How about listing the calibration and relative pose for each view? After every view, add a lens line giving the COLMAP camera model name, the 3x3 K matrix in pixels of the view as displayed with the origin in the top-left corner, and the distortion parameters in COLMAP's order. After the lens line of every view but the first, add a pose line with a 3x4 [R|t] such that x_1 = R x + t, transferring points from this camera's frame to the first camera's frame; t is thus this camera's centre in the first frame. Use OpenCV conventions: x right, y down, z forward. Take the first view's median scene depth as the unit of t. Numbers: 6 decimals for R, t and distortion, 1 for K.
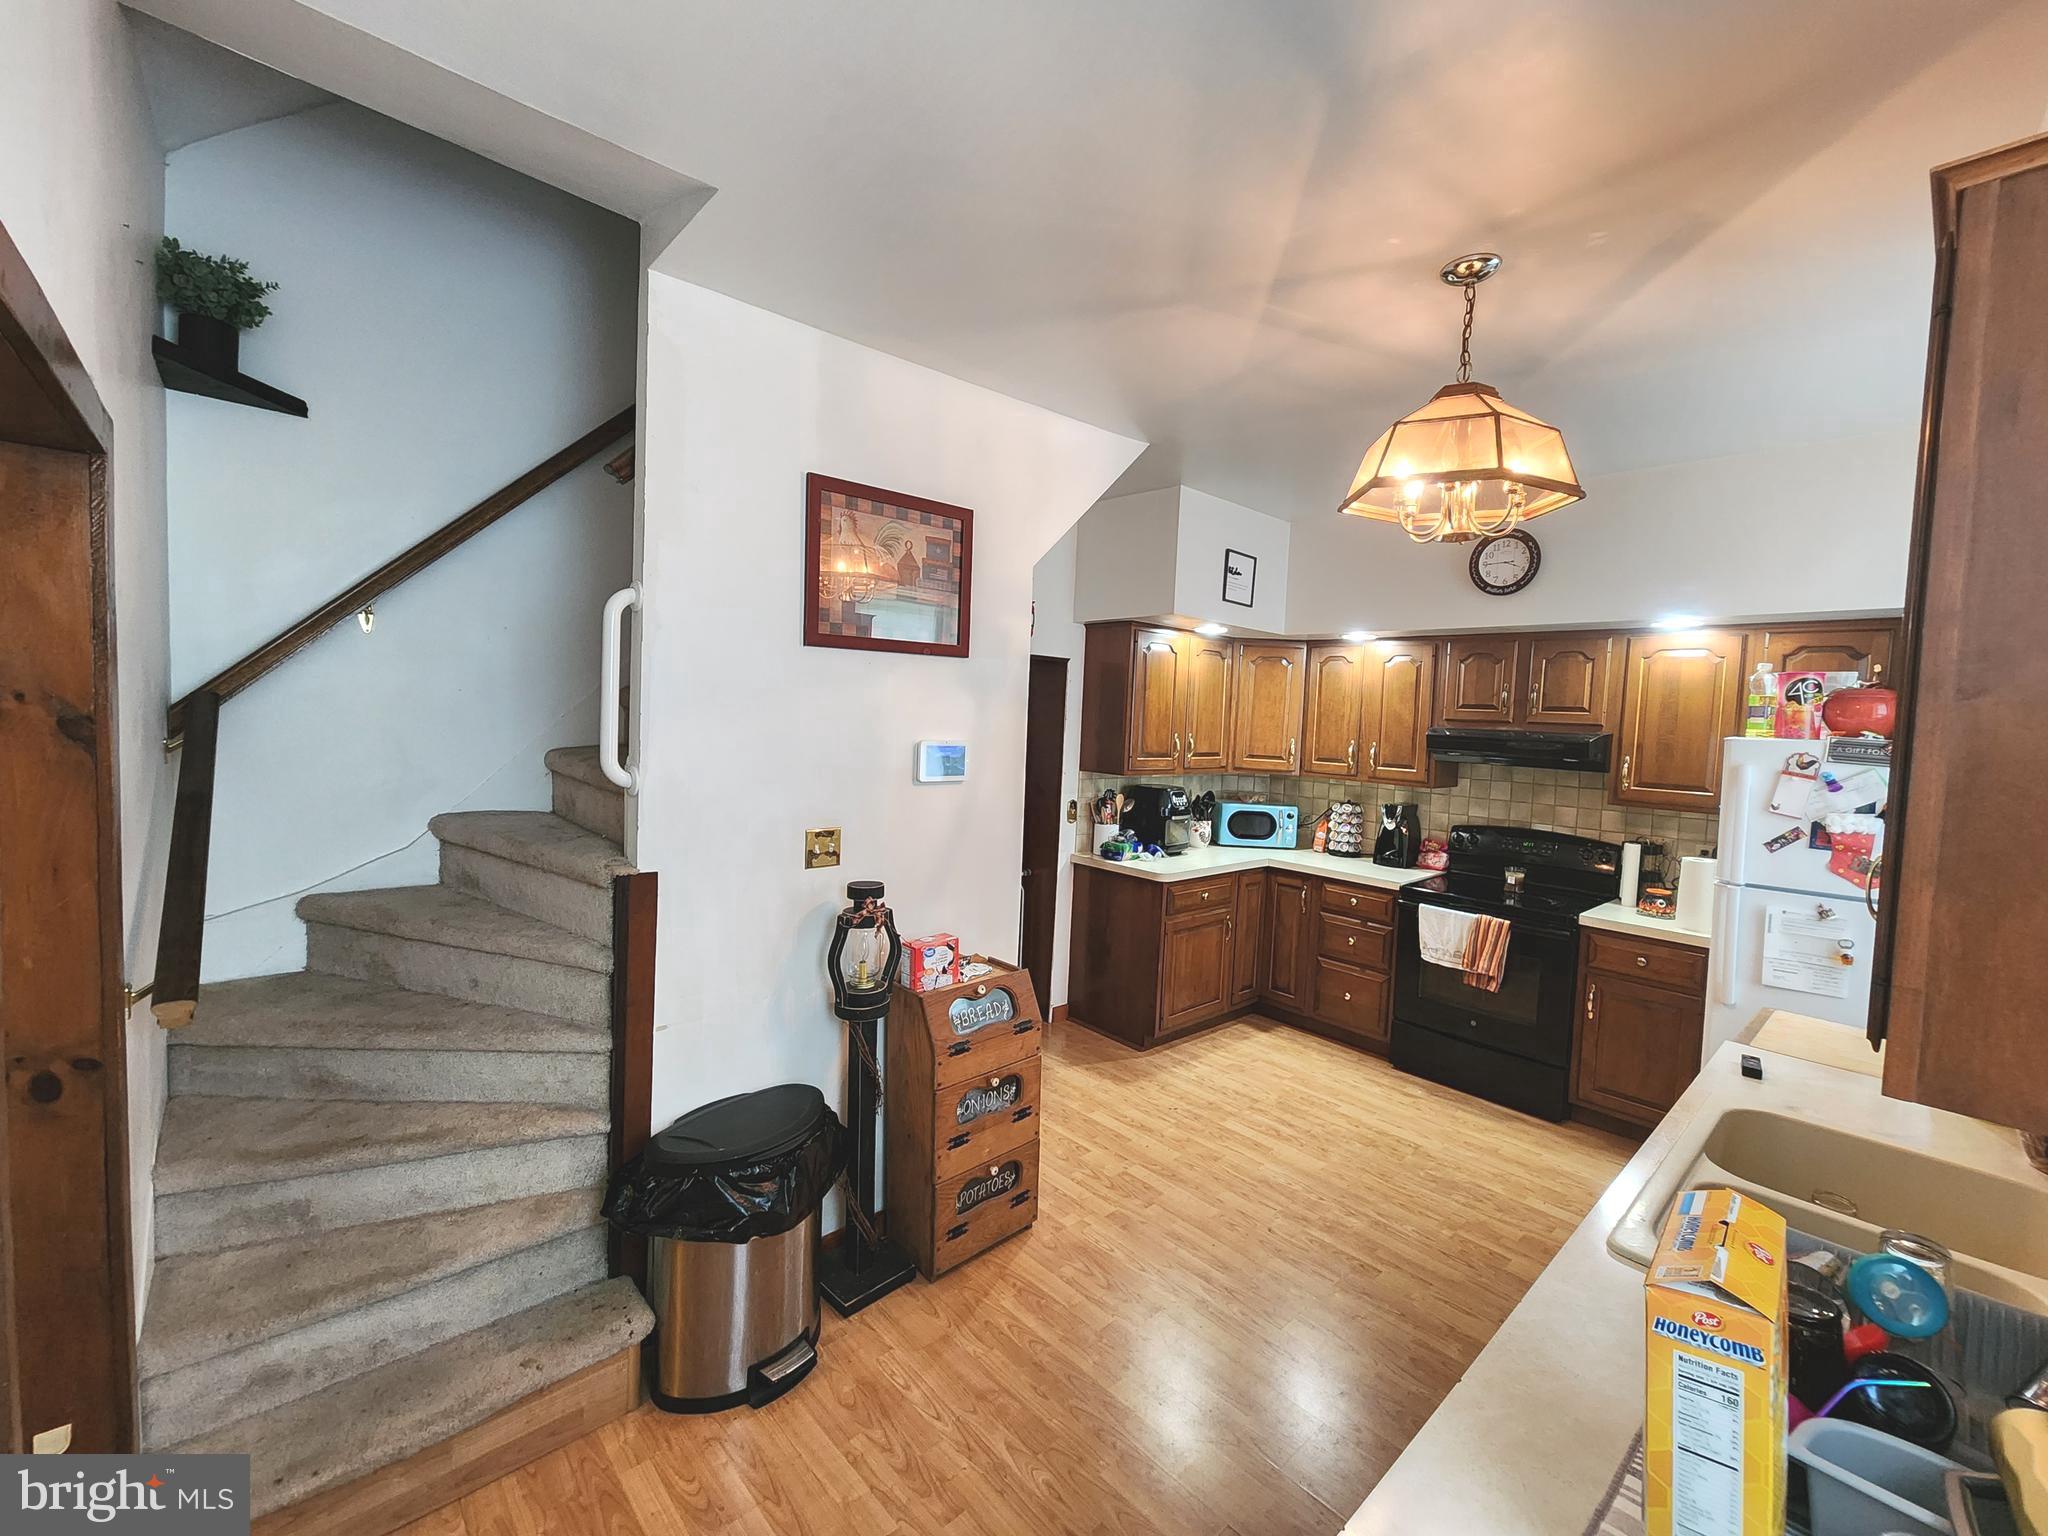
lens RADIAL K [[850.2, 0, 1031.5], [0, 850.2, 764.1], [0, 0, 1]] dist [0.000239, 0.000133]
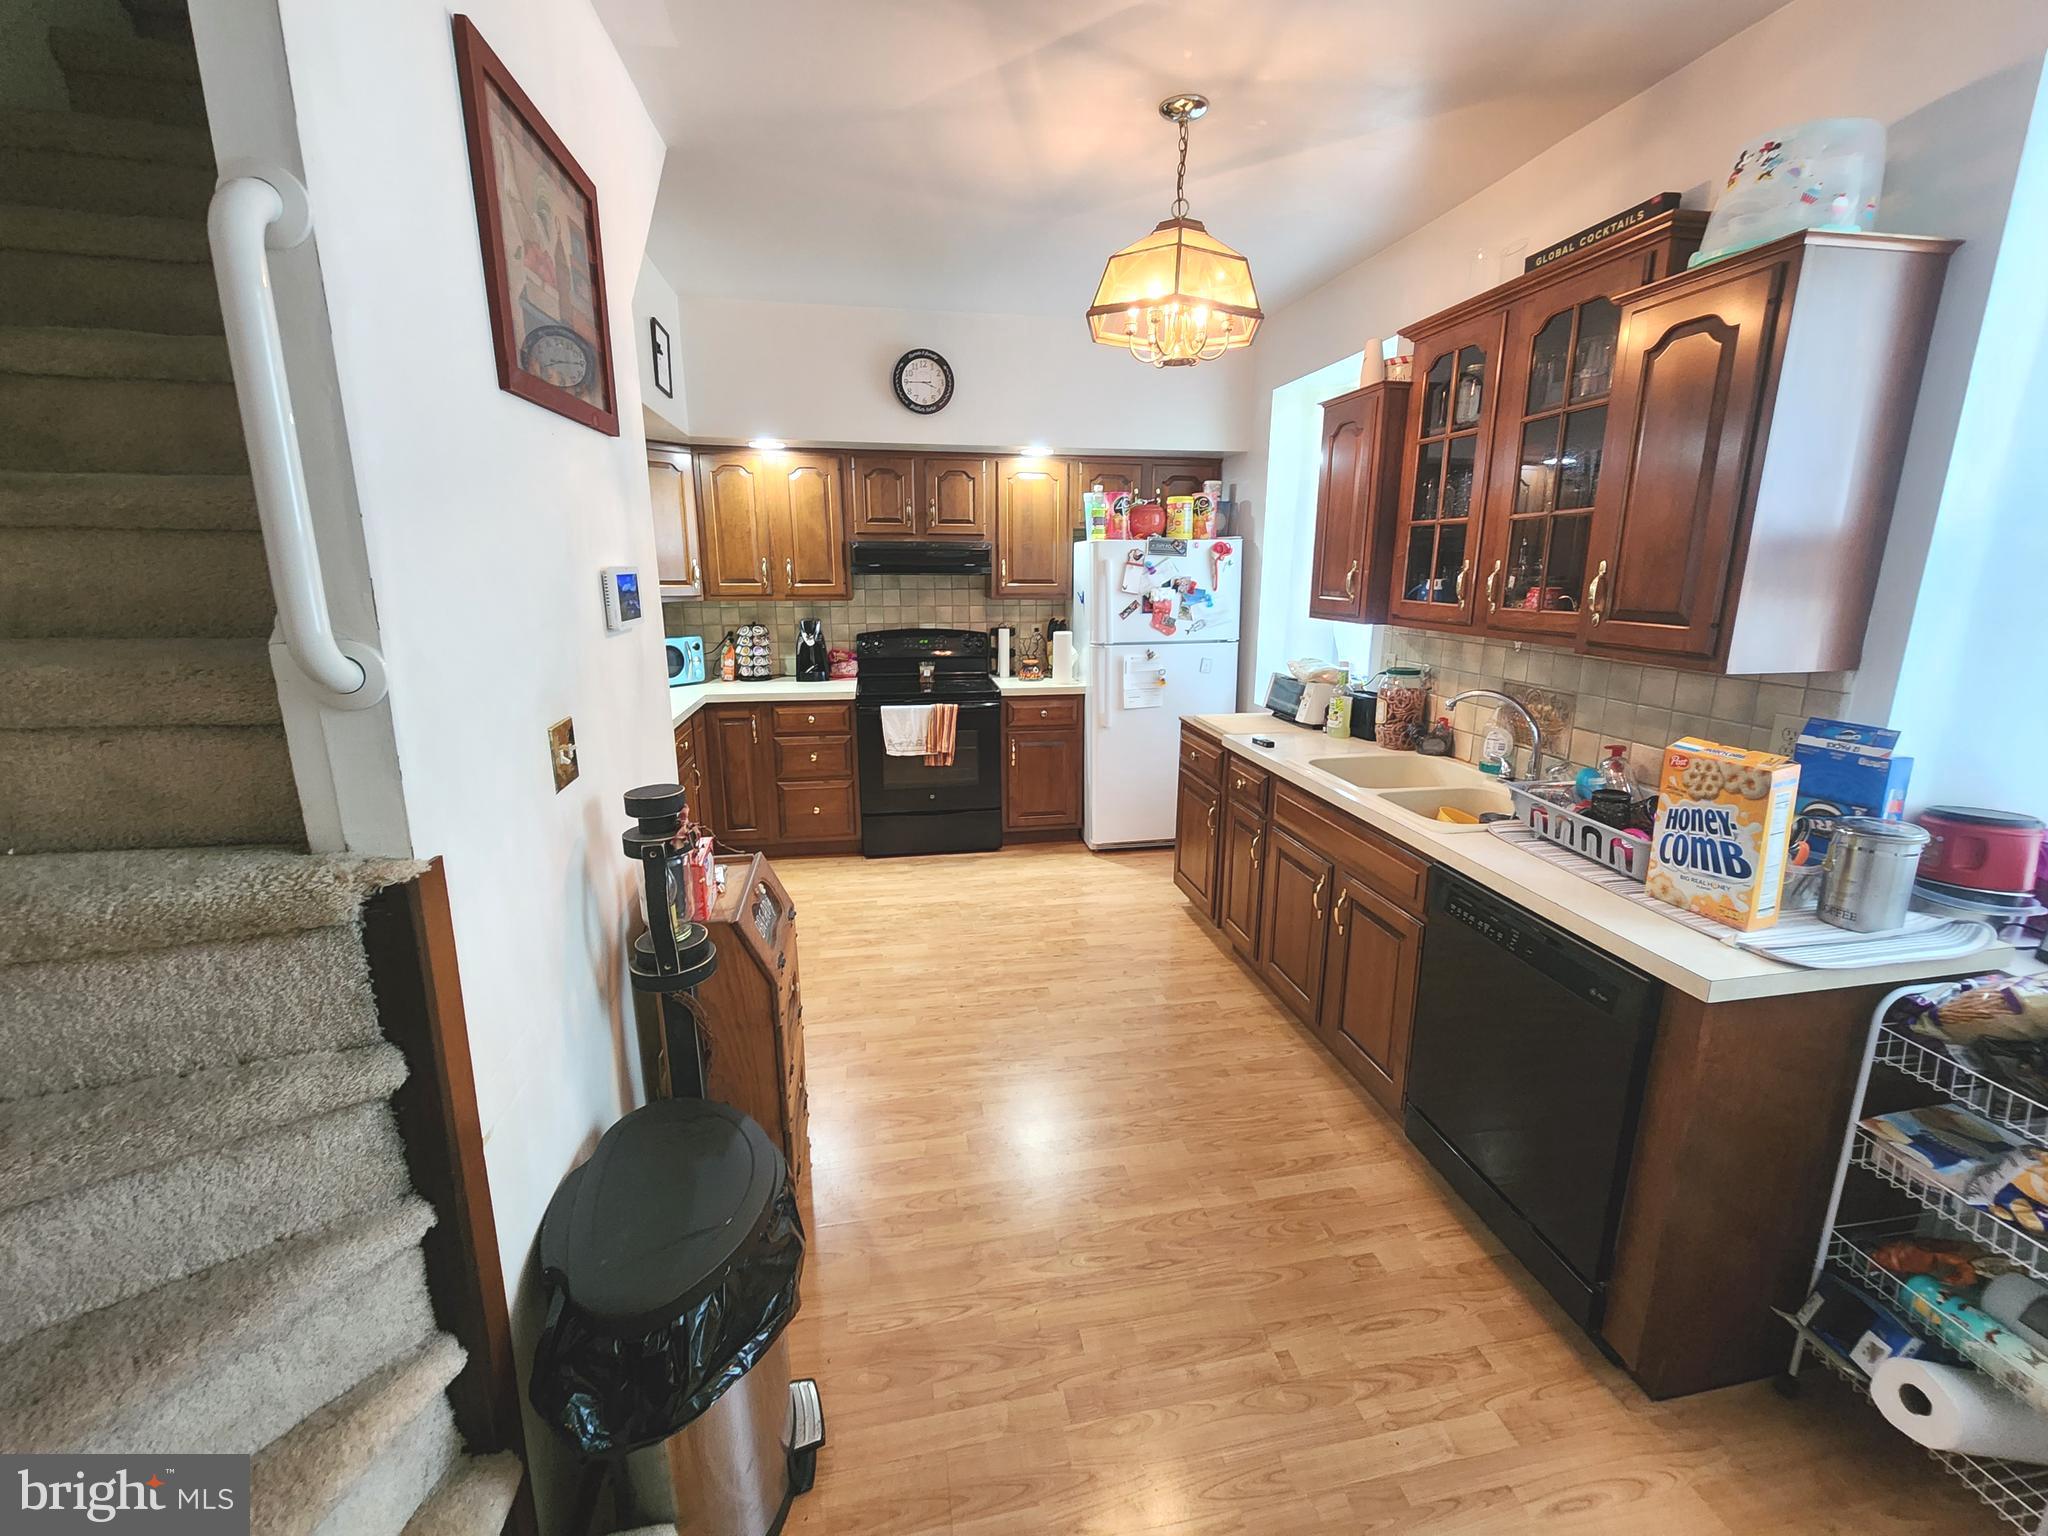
lens RADIAL K [[850.2, 0, 1035.8], [0, 850.2, 758.9], [0, 0, 1]] dist [0.000239, 0.000133]
pose [[0.531614, -0.229372, 0.815337, -0.362696], [0.070641, 0.971286, 0.227185, -0.004925], [-0.844036, -0.063178, 0.532553, 0.259254]]
